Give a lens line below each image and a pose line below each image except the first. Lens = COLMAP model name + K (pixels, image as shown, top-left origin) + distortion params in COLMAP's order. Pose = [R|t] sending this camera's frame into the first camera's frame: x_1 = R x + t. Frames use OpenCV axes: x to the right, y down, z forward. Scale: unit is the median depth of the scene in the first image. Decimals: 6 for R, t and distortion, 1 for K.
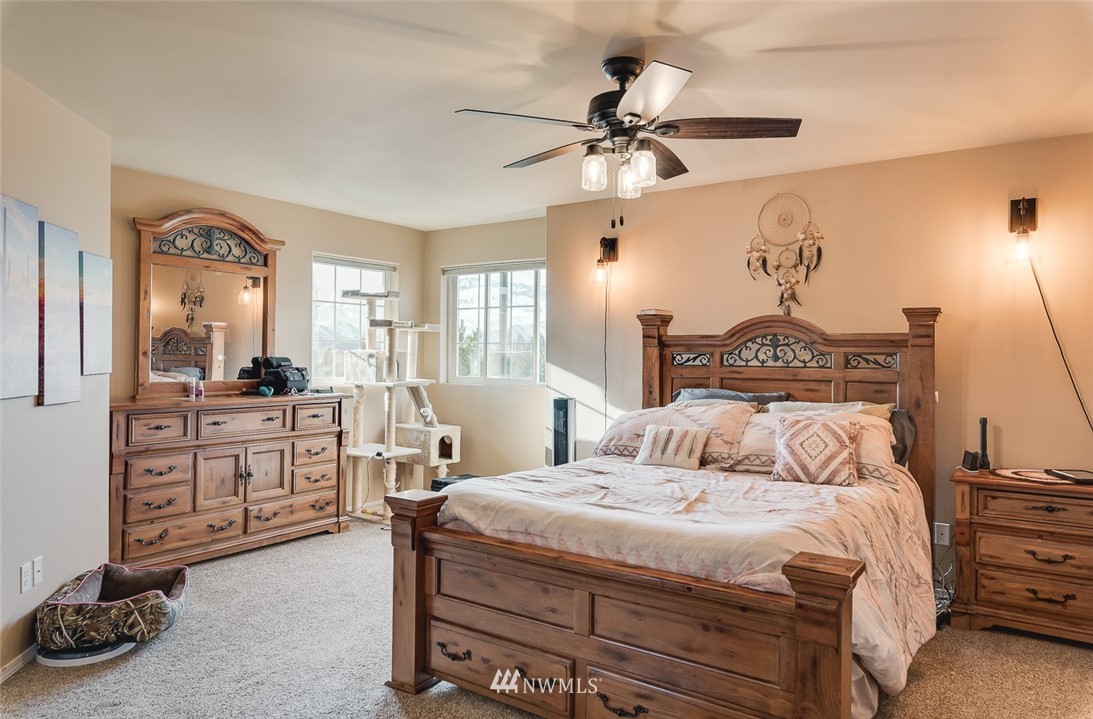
lens RADIAL K [[731.2, 0, 546.1], [0, 731.2, 352.8], [0, 0, 1]] dist [-0.004450, -0.000782]
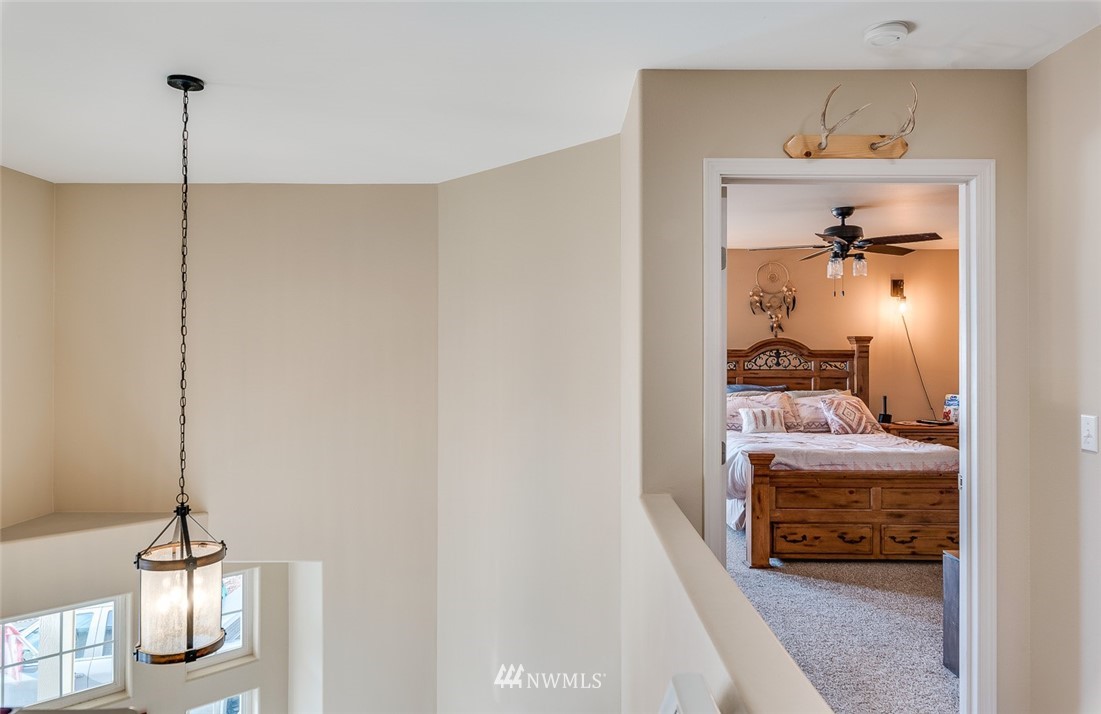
lens RADIAL K [[769.9, 0, 551.3], [0, 769.9, 358.0], [0, 0, 1]] dist [-0.000313, 0.000236]
pose [[0.820467, -0.008502, 0.571631, -1.105760], [0.002498, 0.999933, 0.011287, -0.028293], [-0.571688, -0.007832, 0.820434, -0.114032]]
